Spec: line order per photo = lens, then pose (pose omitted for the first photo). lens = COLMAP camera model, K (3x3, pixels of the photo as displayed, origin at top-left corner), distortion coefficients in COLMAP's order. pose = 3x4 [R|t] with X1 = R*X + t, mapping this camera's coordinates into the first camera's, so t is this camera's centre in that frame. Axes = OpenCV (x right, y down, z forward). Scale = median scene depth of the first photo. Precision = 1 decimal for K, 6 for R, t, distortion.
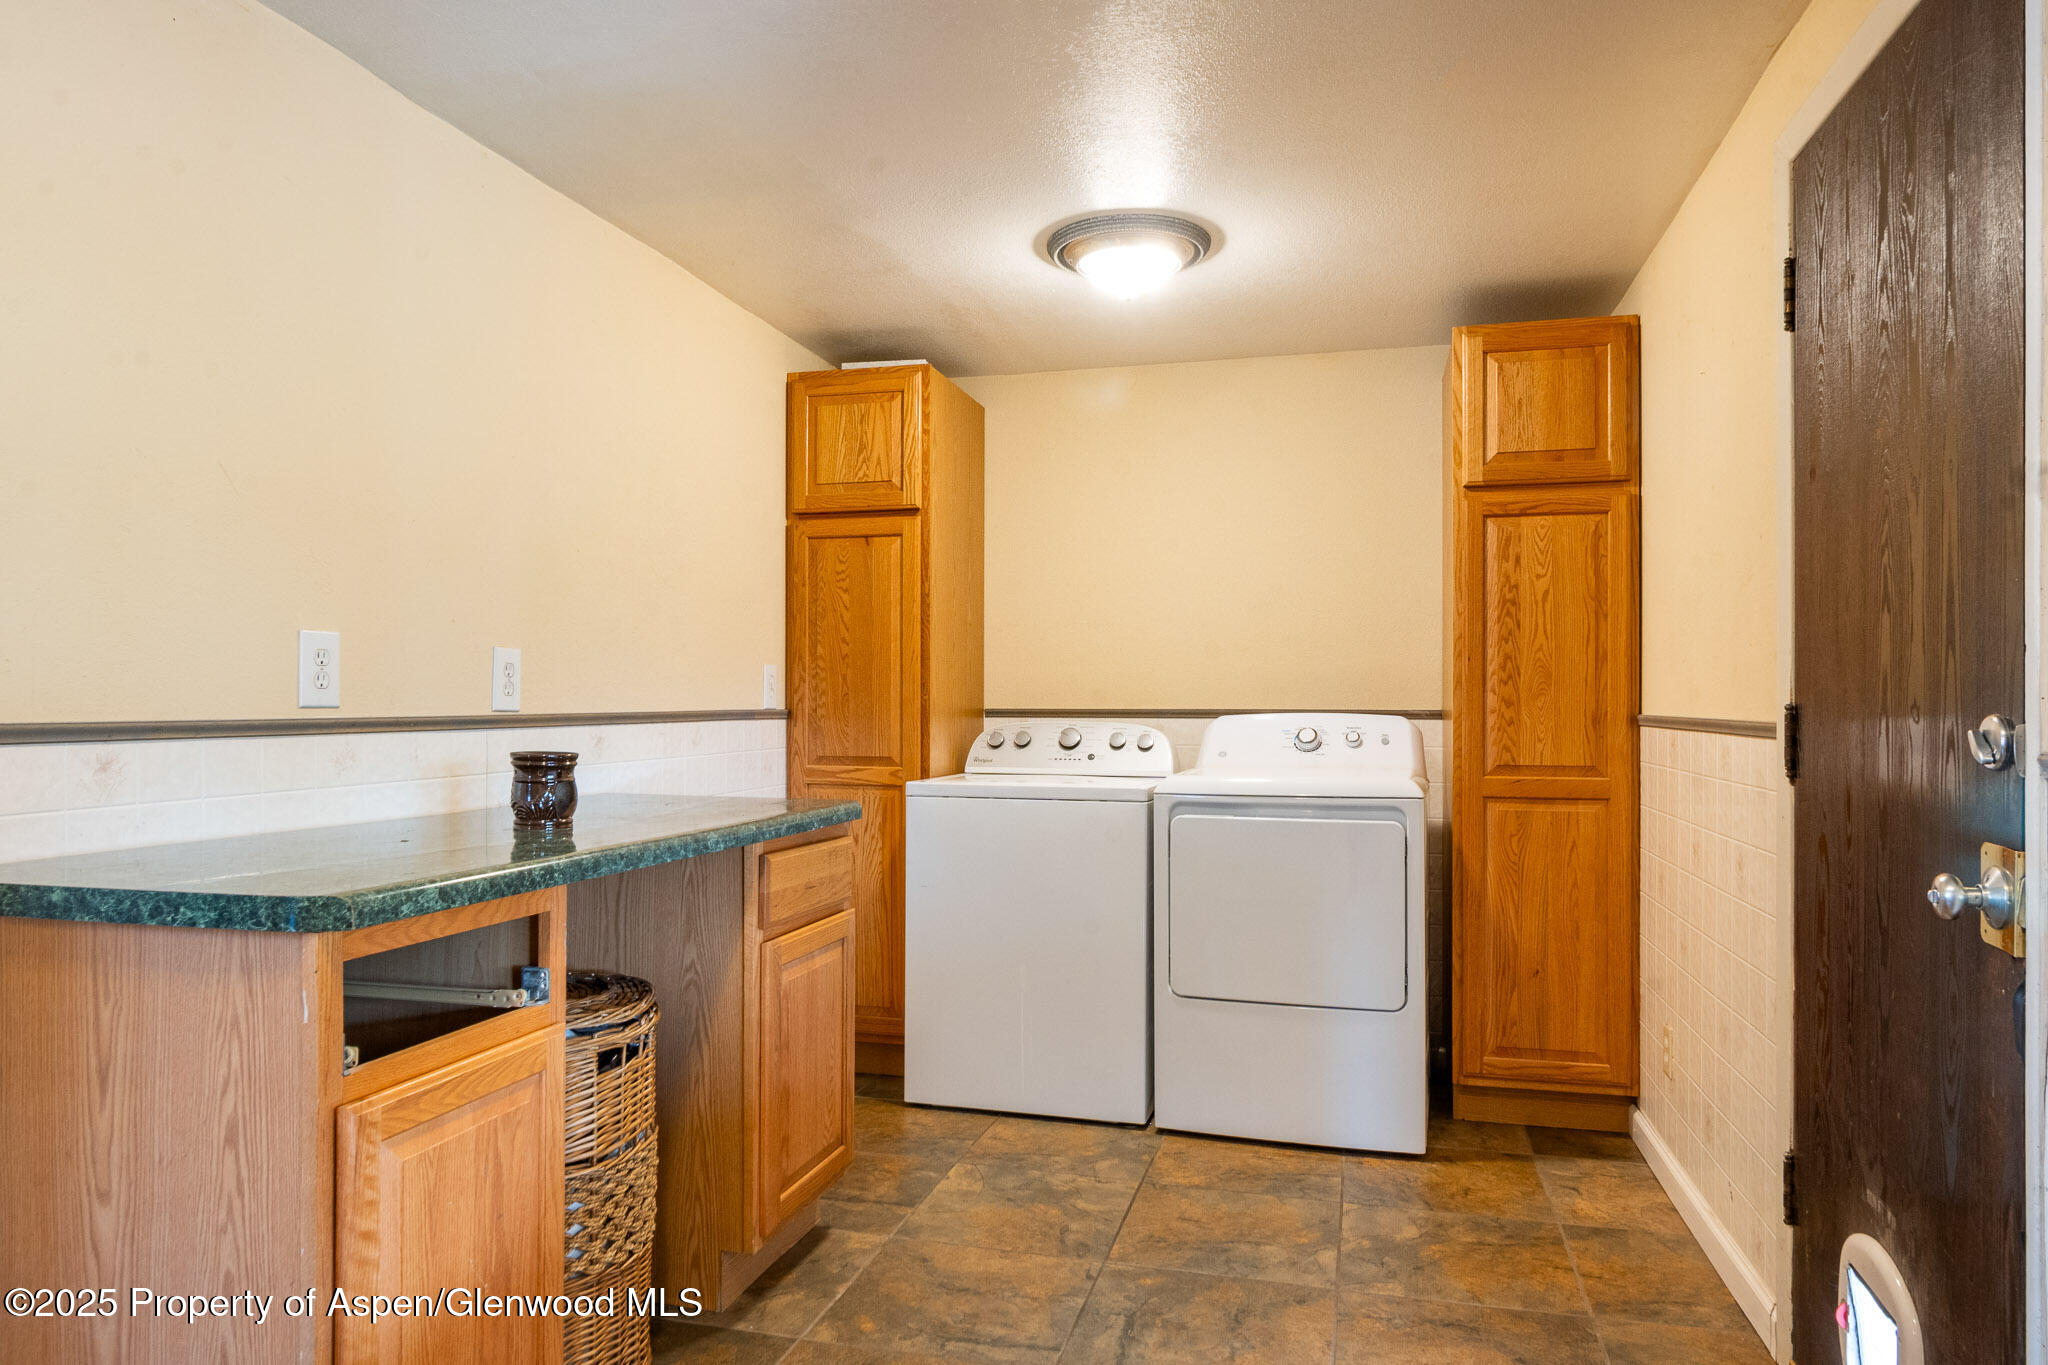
lens RADIAL K [[1334.5, 0, 1023.8], [0, 1334.5, 692.5], [0, 0, 1]] dist [0.001784, -0.000122]
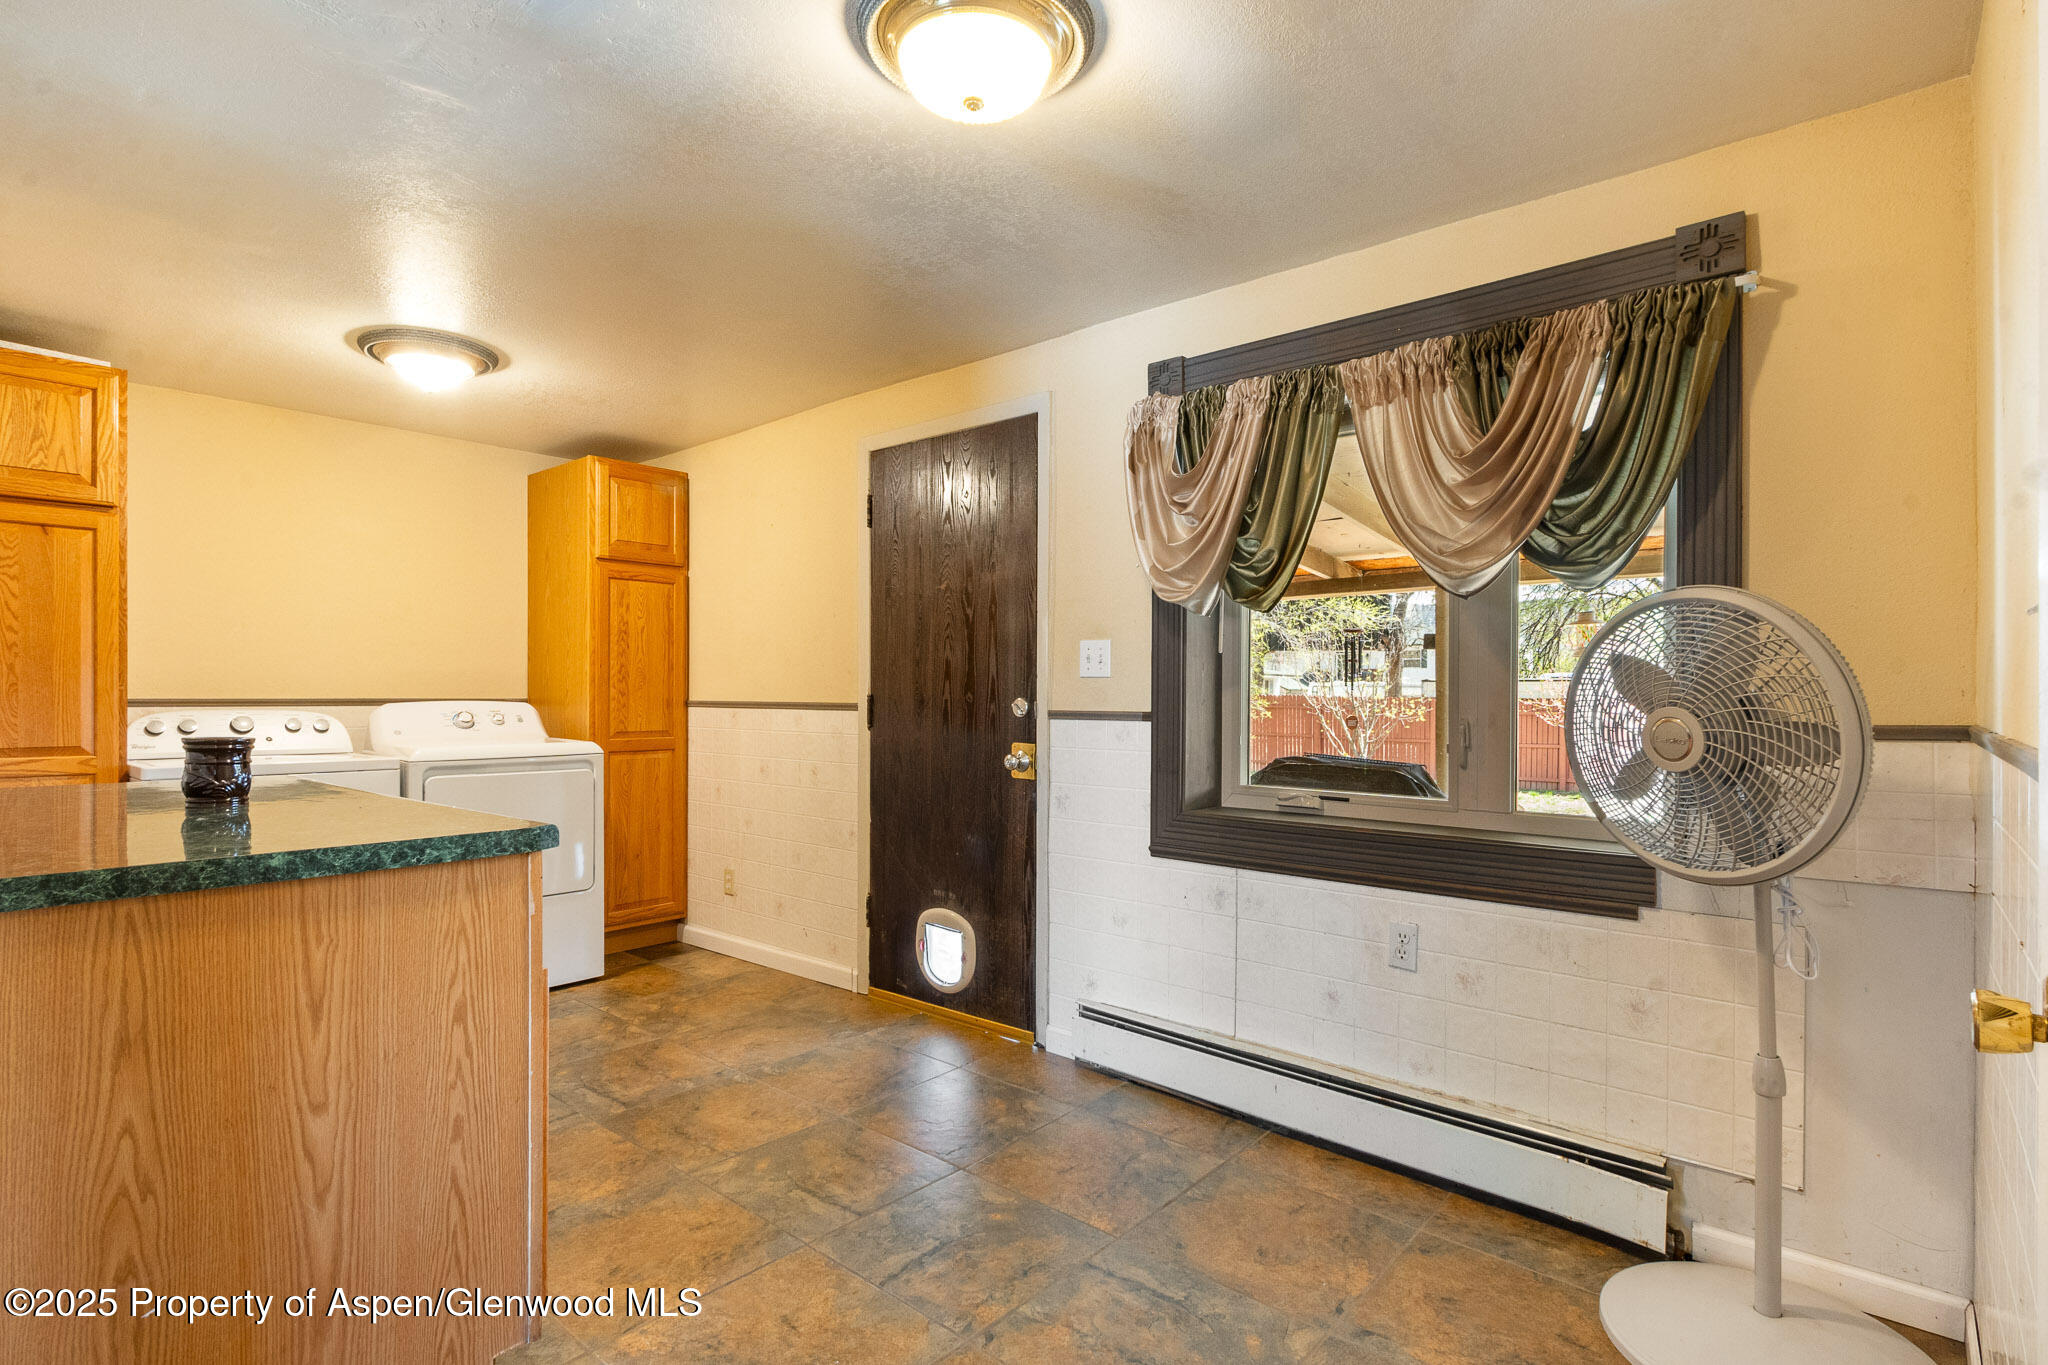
lens RADIAL K [[1015.4, 0, 1022.8], [0, 1015.4, 687.5], [0, 0, 1]] dist [-0.000965, -0.002337]
pose [[0.431633, 0.006585, 0.902025, -0.602952], [-0.007802, 0.999963, -0.003566, 0.000759], [-0.902016, -0.005498, 0.431668, 0.023137]]
